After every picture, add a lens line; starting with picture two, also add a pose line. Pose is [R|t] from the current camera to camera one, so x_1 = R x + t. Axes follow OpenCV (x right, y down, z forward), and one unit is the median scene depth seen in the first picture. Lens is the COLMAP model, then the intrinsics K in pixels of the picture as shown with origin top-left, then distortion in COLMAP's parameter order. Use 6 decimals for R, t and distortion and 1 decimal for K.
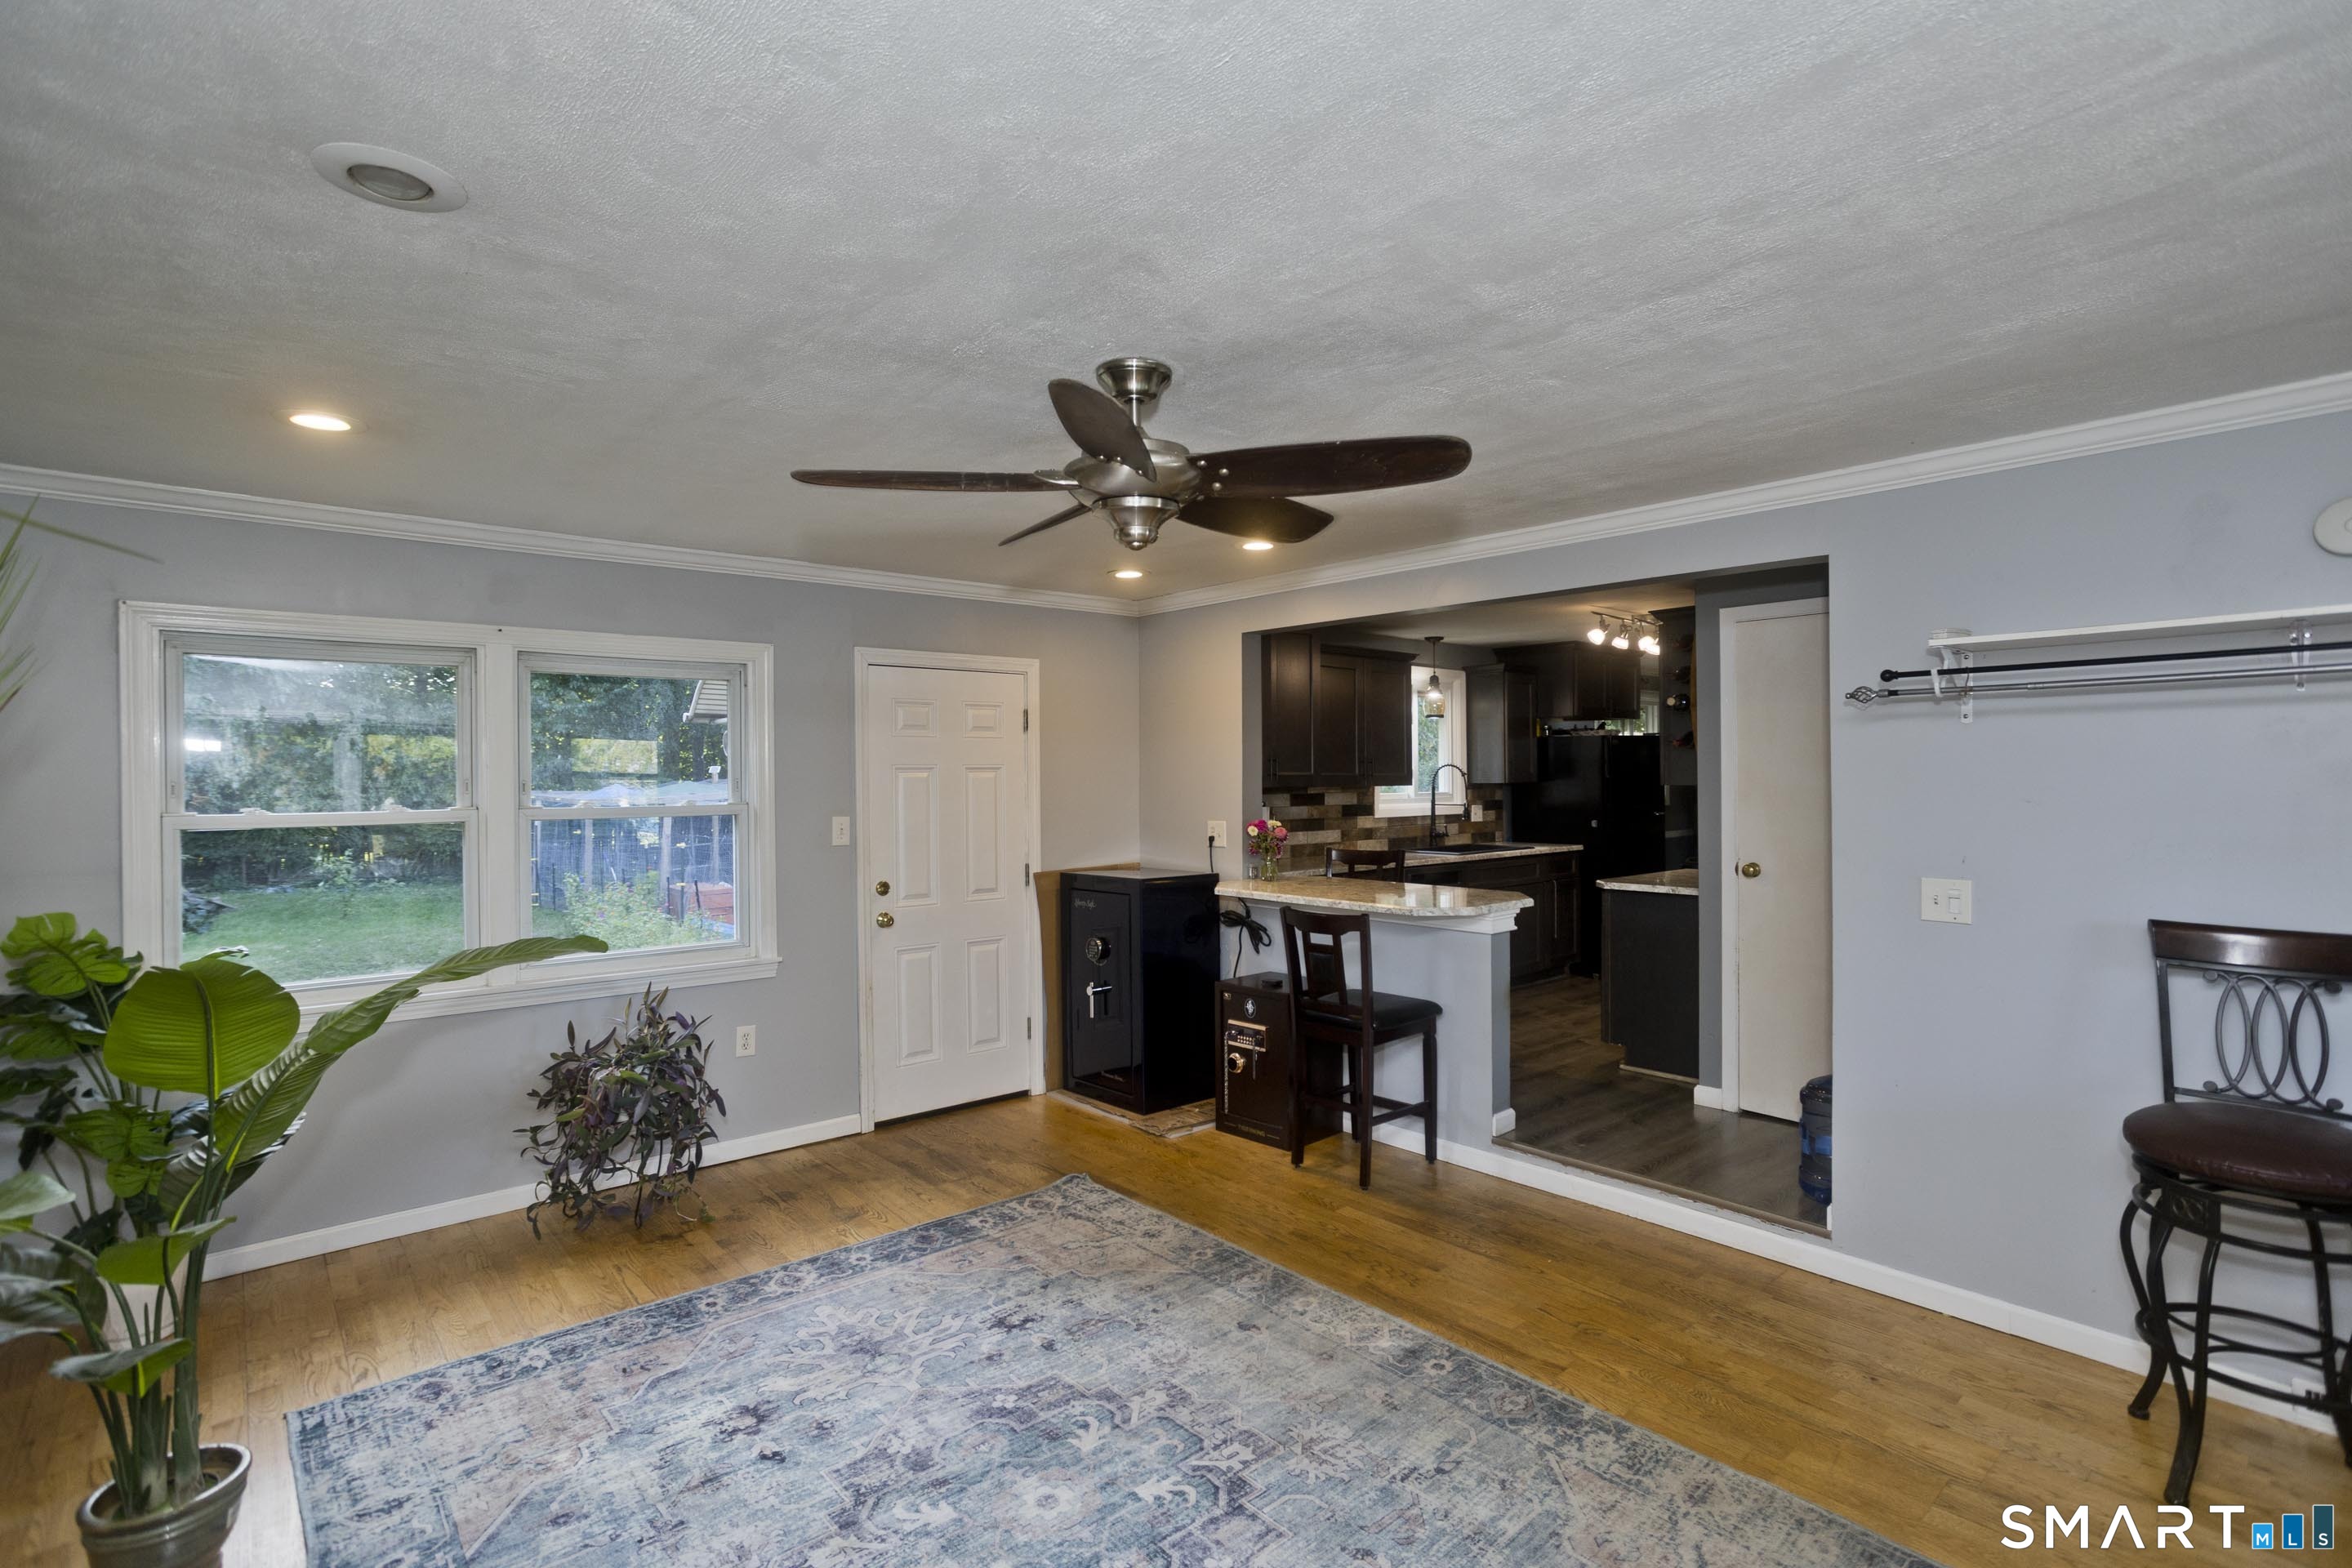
lens RADIAL K [[1123.8, 0, 1183.9], [0, 1123.8, 774.8], [0, 0, 1]] dist [-0.057817, 0.036946]
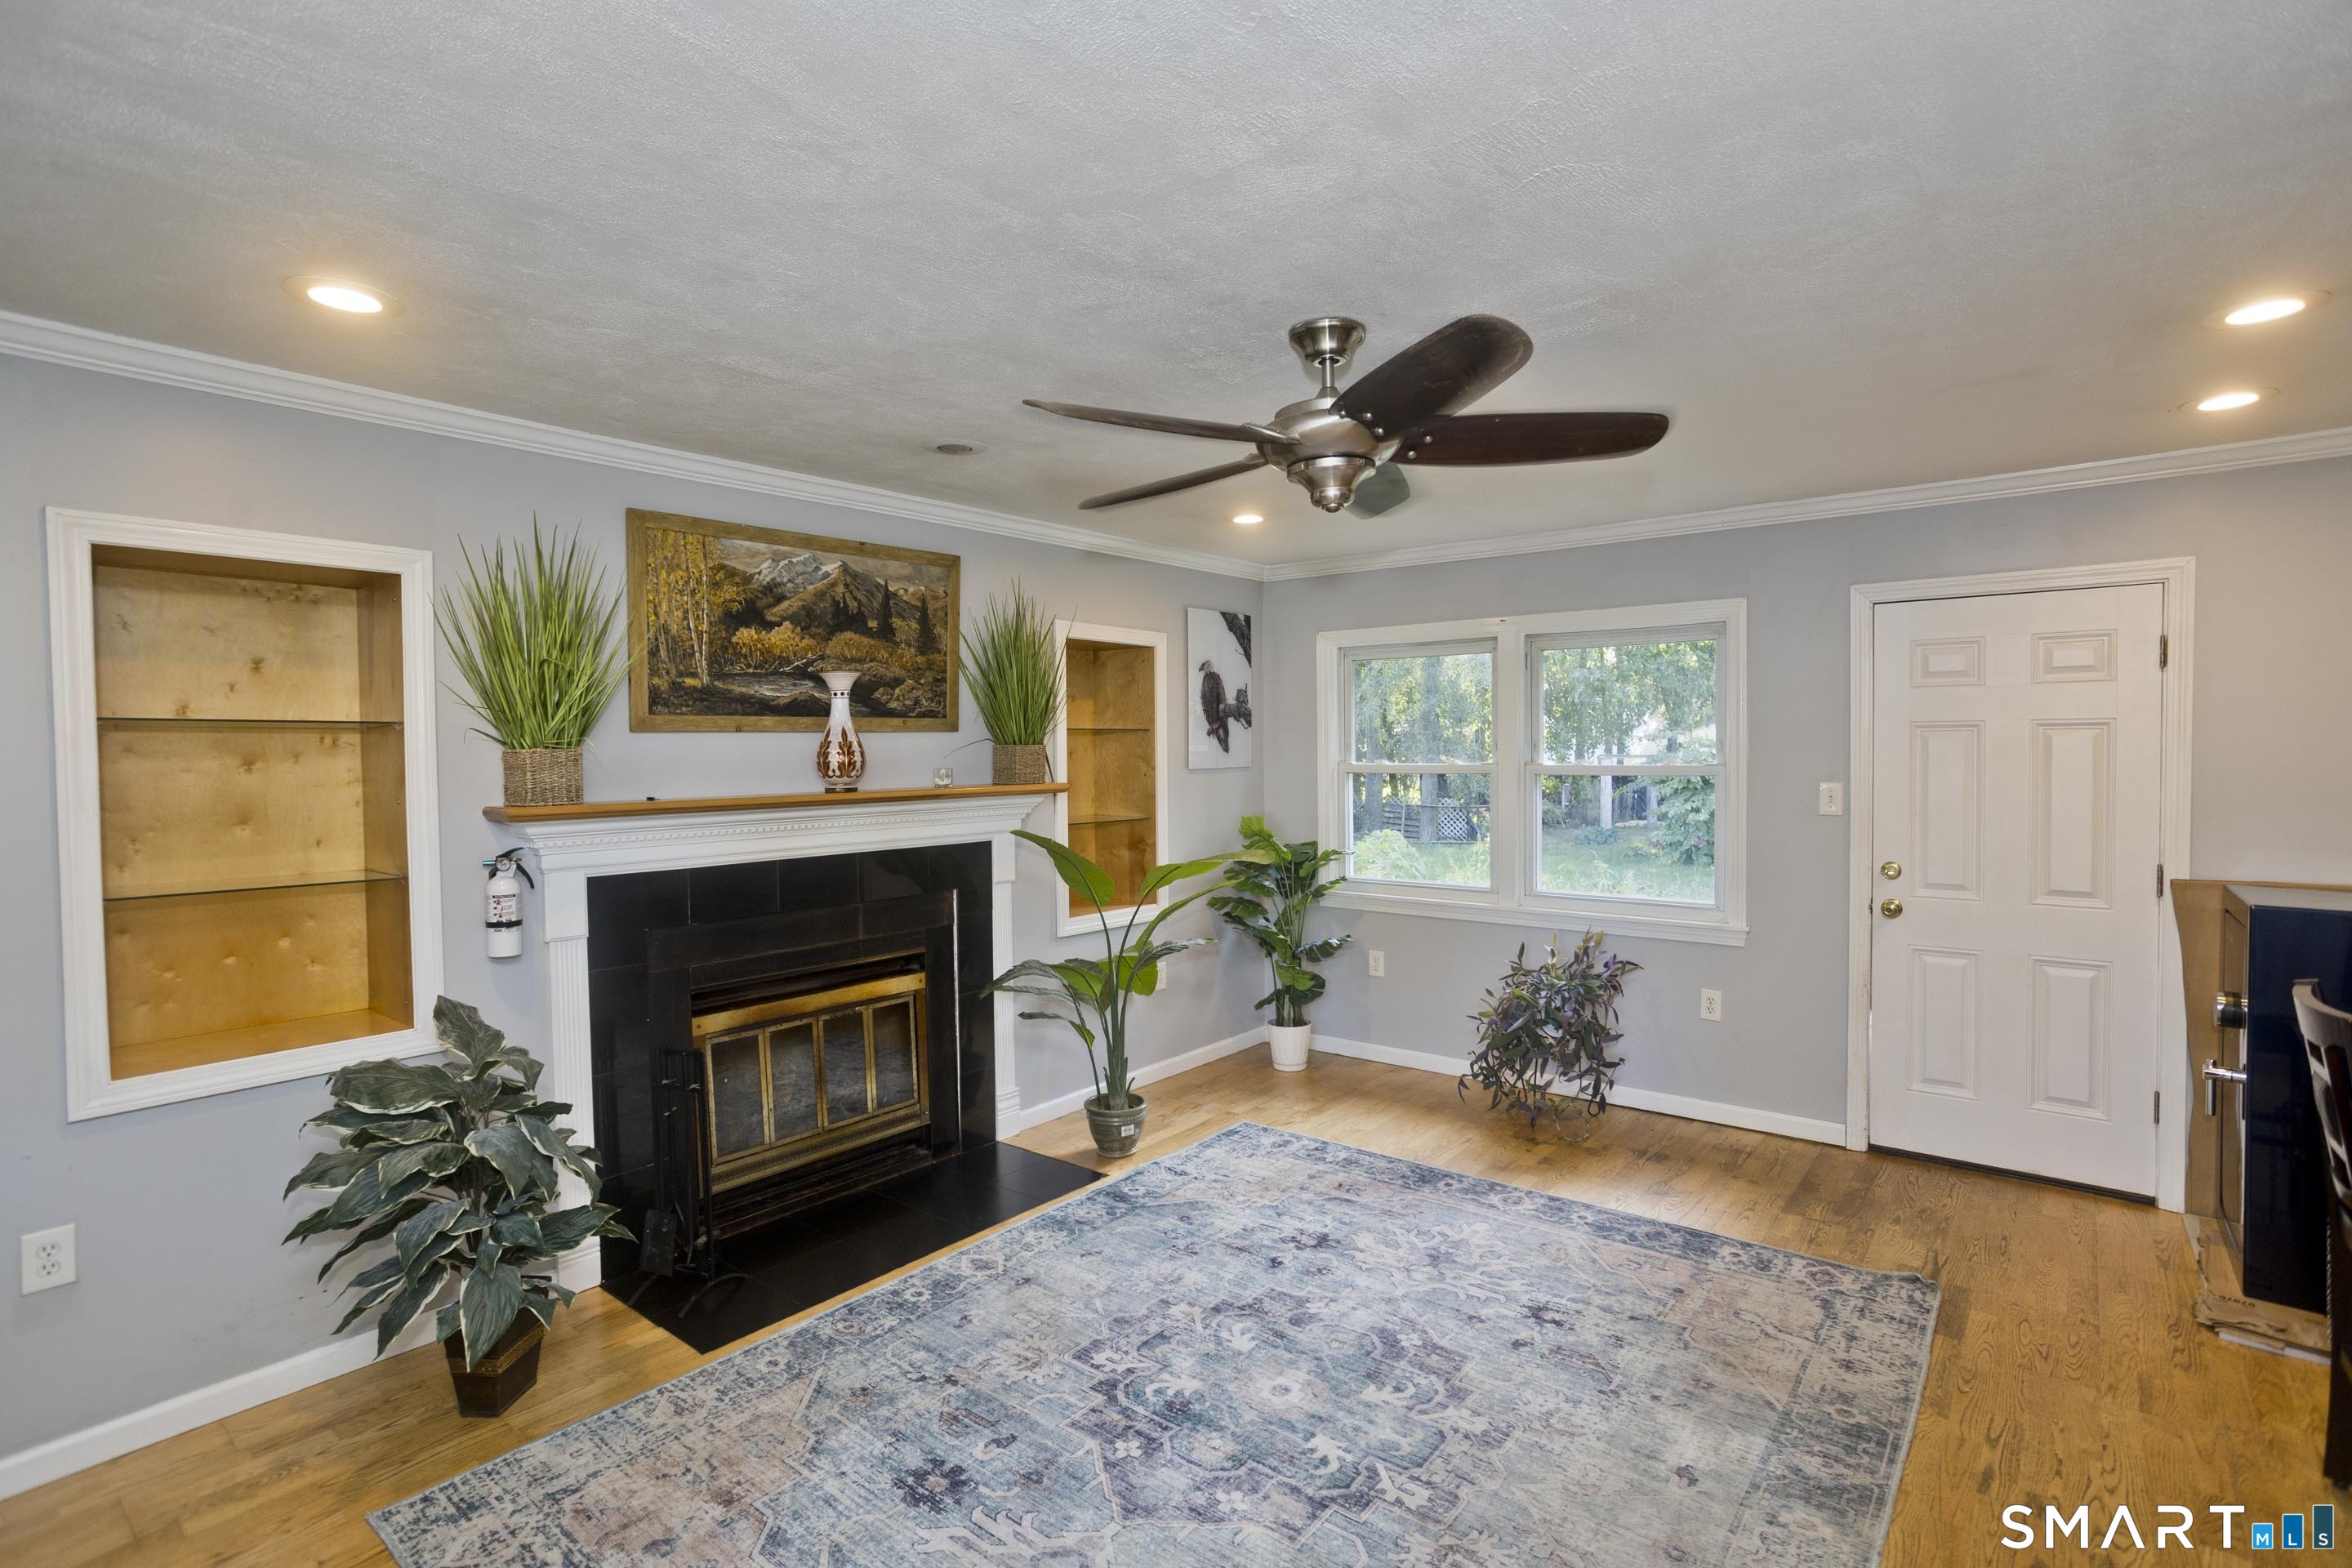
lens RADIAL K [[1123.8, 0, 1183.9], [0, 1123.8, 774.8], [0, 0, 1]] dist [-0.057817, 0.036946]
pose [[0.171610, 0.031853, -0.984650, 0.593334], [0.007497, 0.999406, 0.033637, -0.001656], [0.985136, -0.013154, 0.171269, 0.452242]]
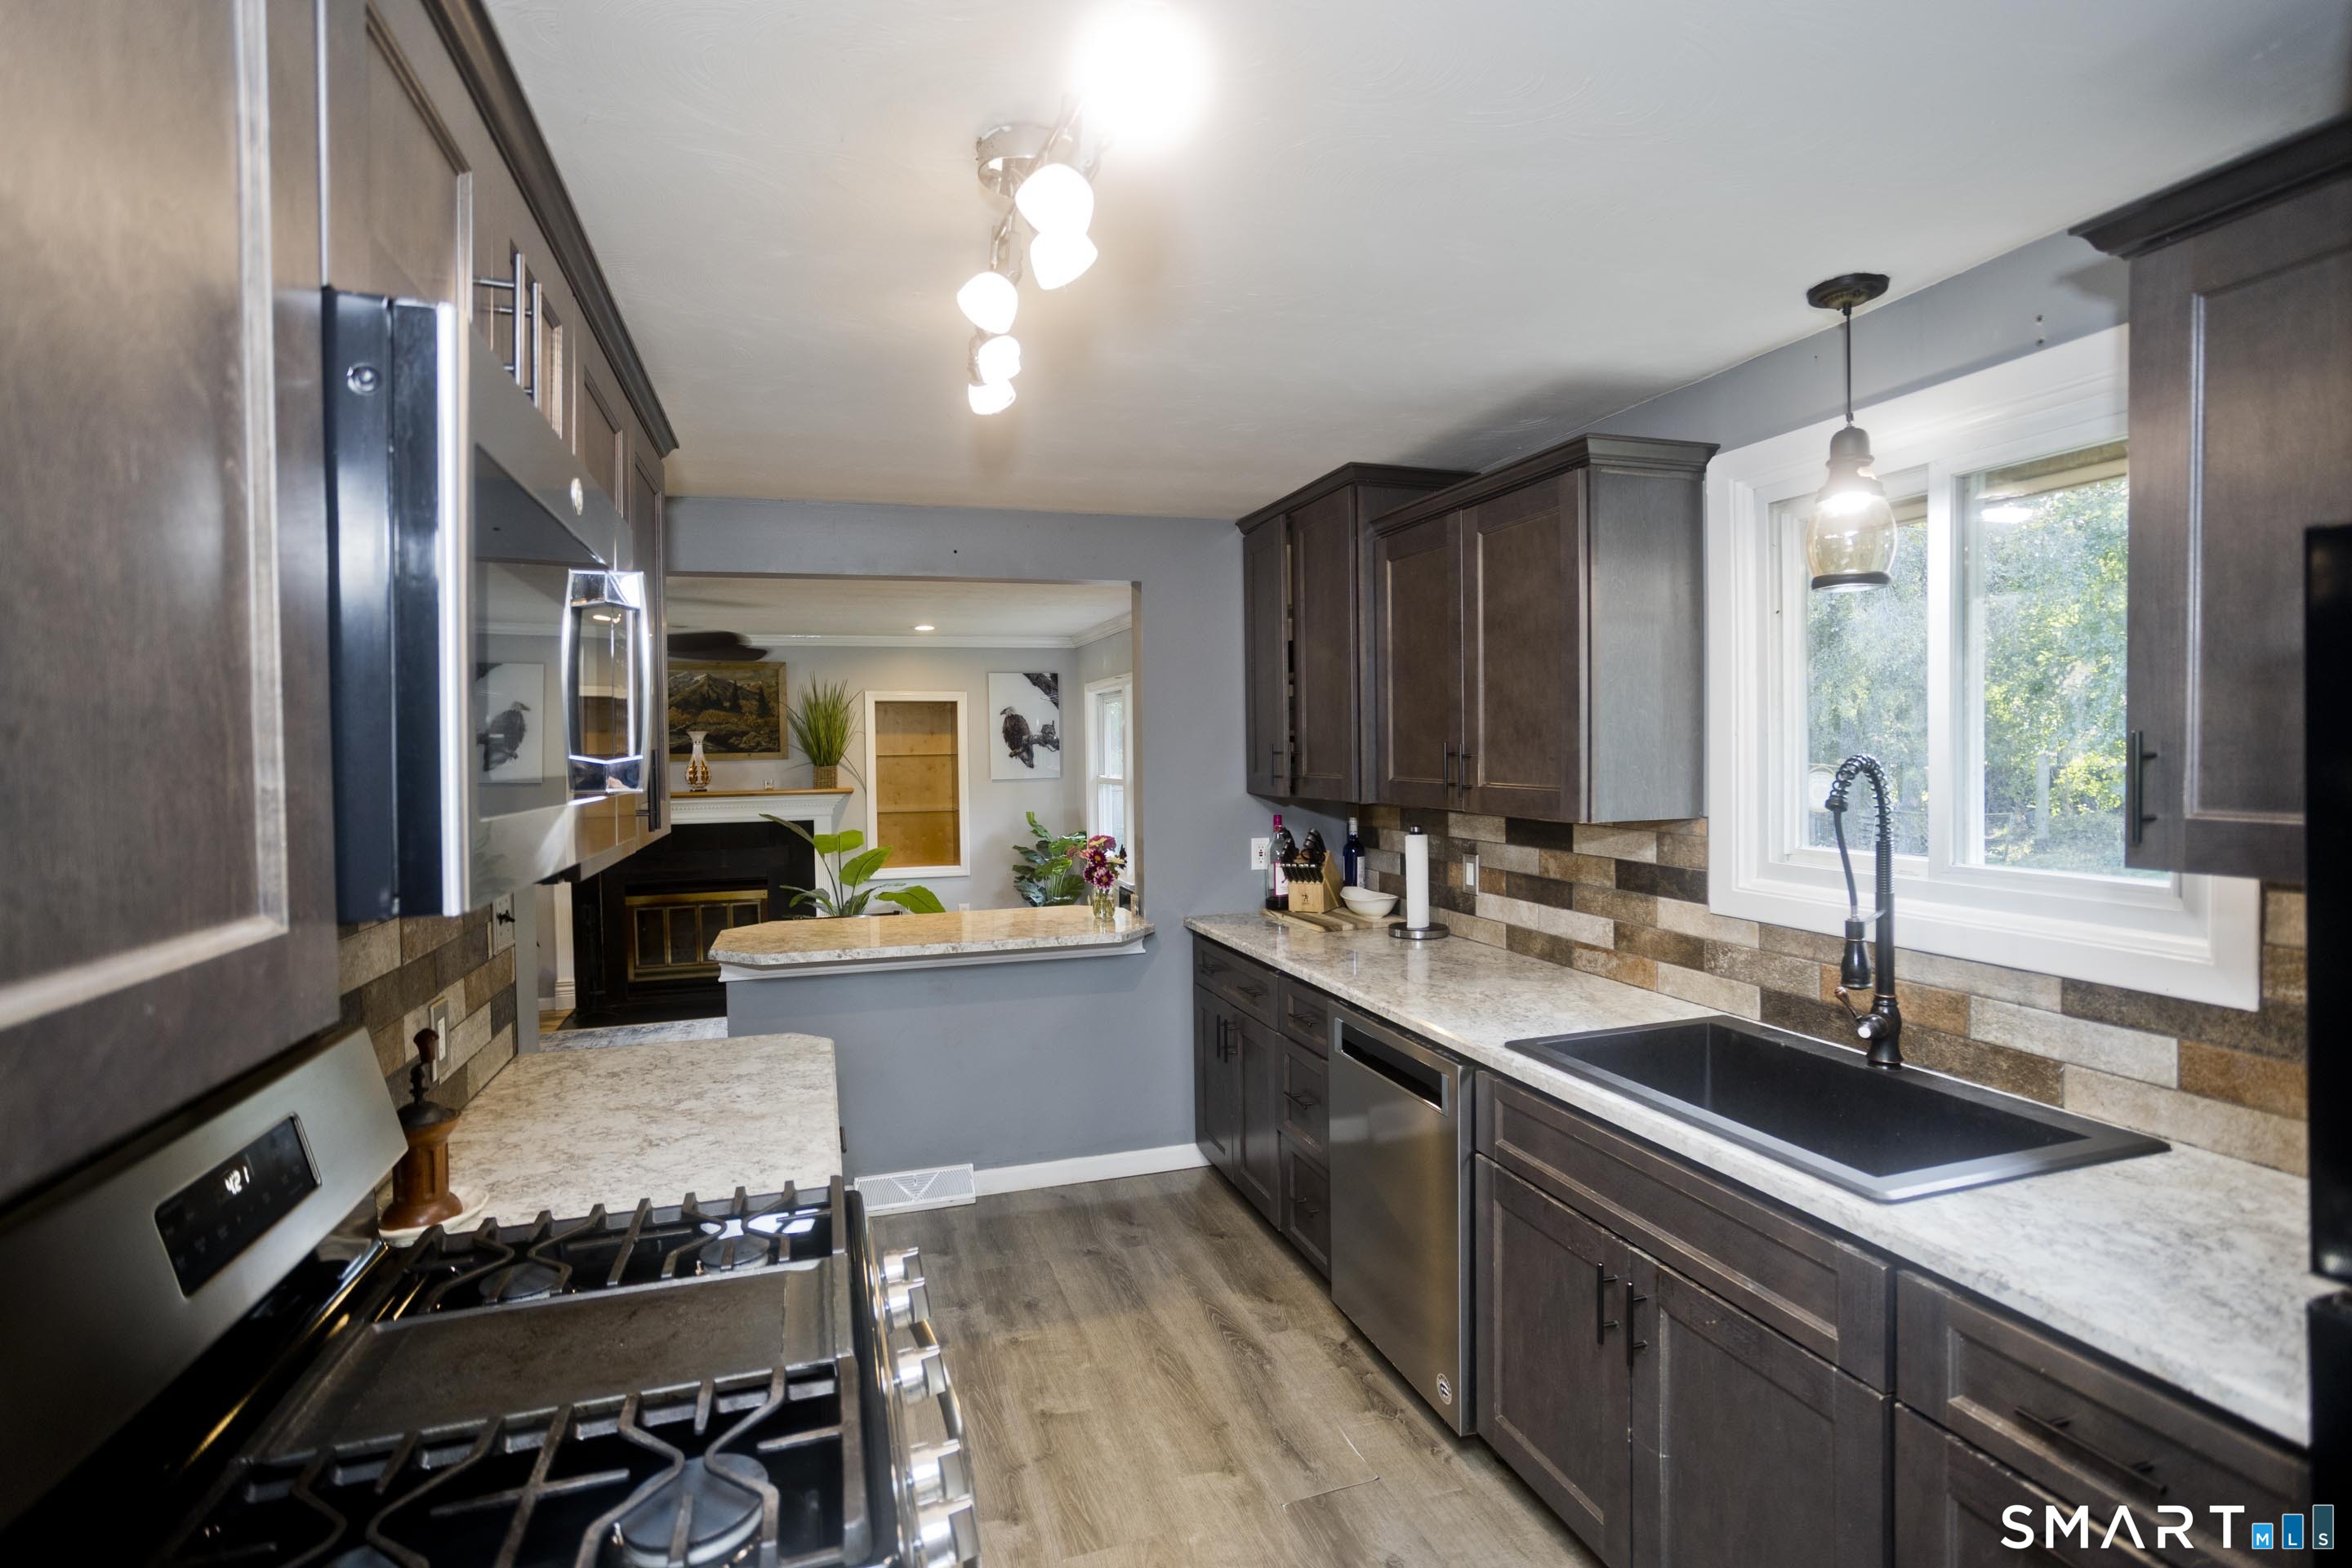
lens RADIAL K [[1123.8, 0, 1183.9], [0, 1123.8, 774.8], [0, 0, 1]] dist [-0.057817, 0.036946]
pose [[-0.381772, 0.036409, -0.923539, 1.053059], [0.017360, 0.999330, 0.032221, -0.033690], [0.924094, -0.003731, -0.382148, 1.891076]]
